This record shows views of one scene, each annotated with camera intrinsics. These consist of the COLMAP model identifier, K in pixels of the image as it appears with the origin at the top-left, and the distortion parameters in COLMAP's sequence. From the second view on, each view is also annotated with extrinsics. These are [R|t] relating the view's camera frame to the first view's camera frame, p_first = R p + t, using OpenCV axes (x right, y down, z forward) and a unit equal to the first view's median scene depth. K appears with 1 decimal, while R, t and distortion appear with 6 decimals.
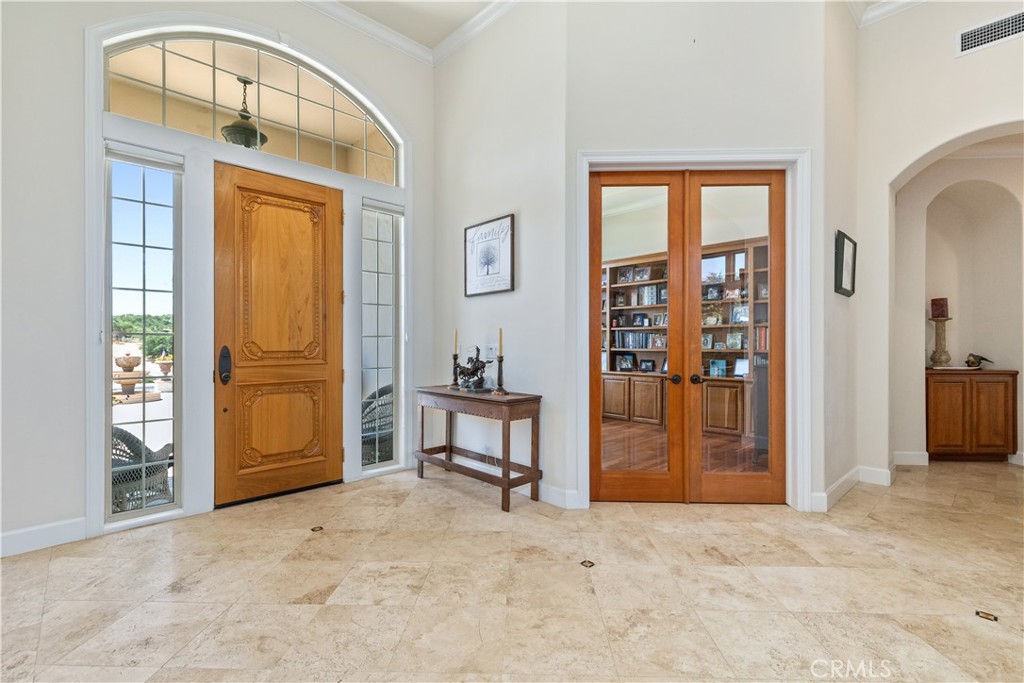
lens RADIAL K [[460.3, 0, 512.0], [0, 460.3, 341.5], [0, 0, 1]] dist [0.000774, -0.000155]
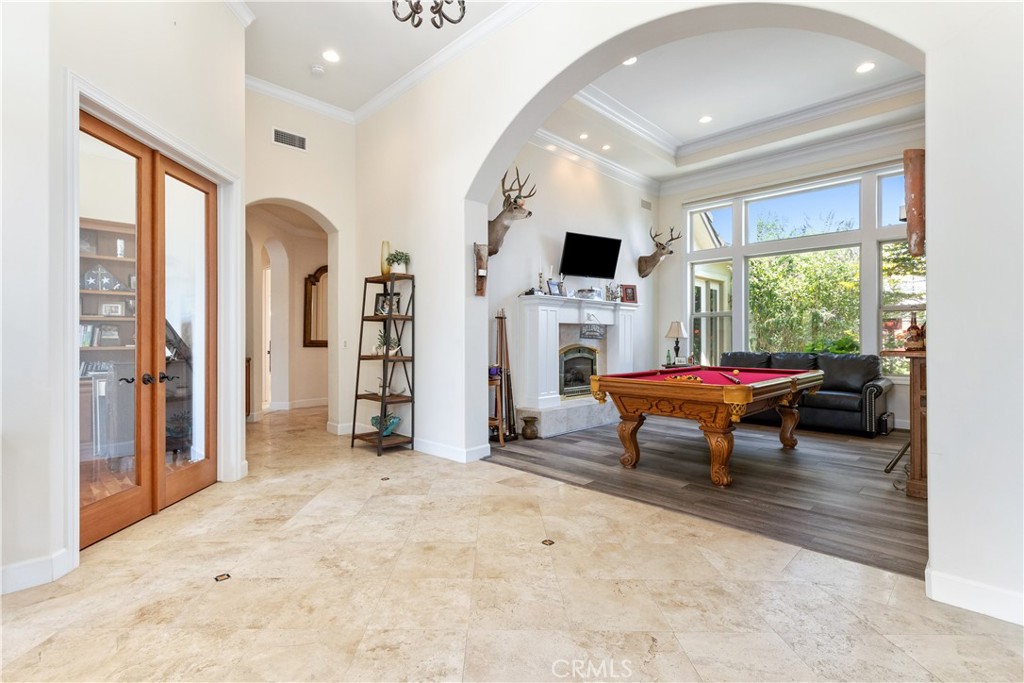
lens RADIAL K [[485.9, 0, 492.9], [0, 485.9, 334.5], [0, 0, 1]] dist [0.002021, -0.000314]
pose [[-0.020195, 0.006173, 0.999777, -0.307557], [0.001529, 0.999980, -0.006143, 0.000929], [-0.999795, 0.001405, -0.020204, 0.177642]]
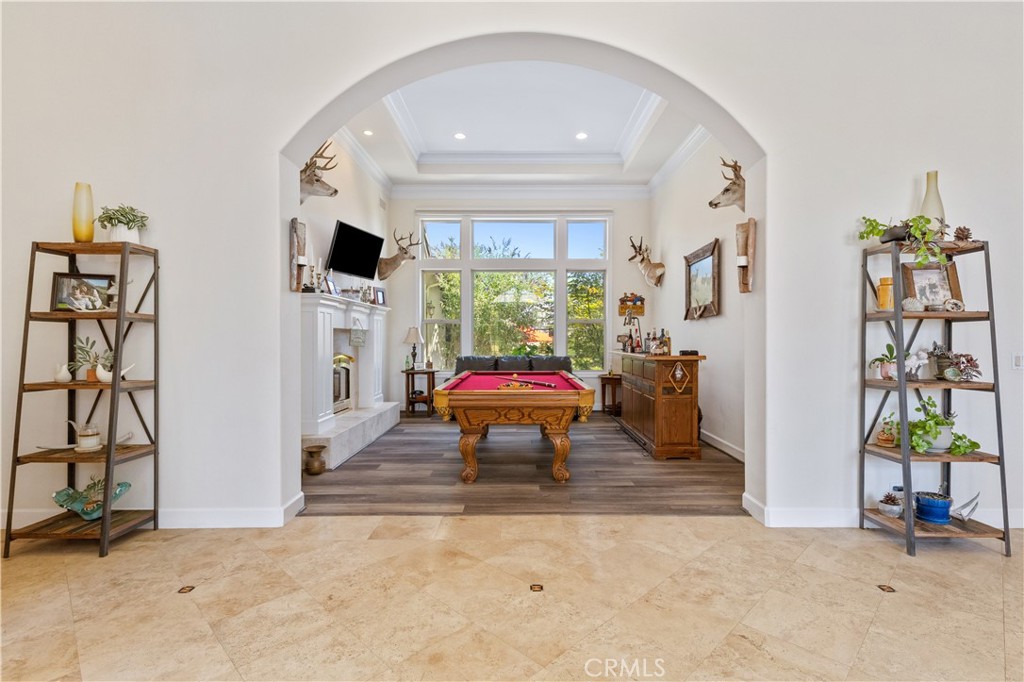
lens RADIAL K [[483.3, 0, 525.0], [0, 483.3, 339.6], [0, 0, 1]] dist [0.004871, -0.000347]
pose [[-0.735517, 0.000535, 0.677507, -0.125800], [0.002122, 0.999997, 0.001513, -0.009130], [-0.677503, 0.002550, -0.735515, 0.397193]]
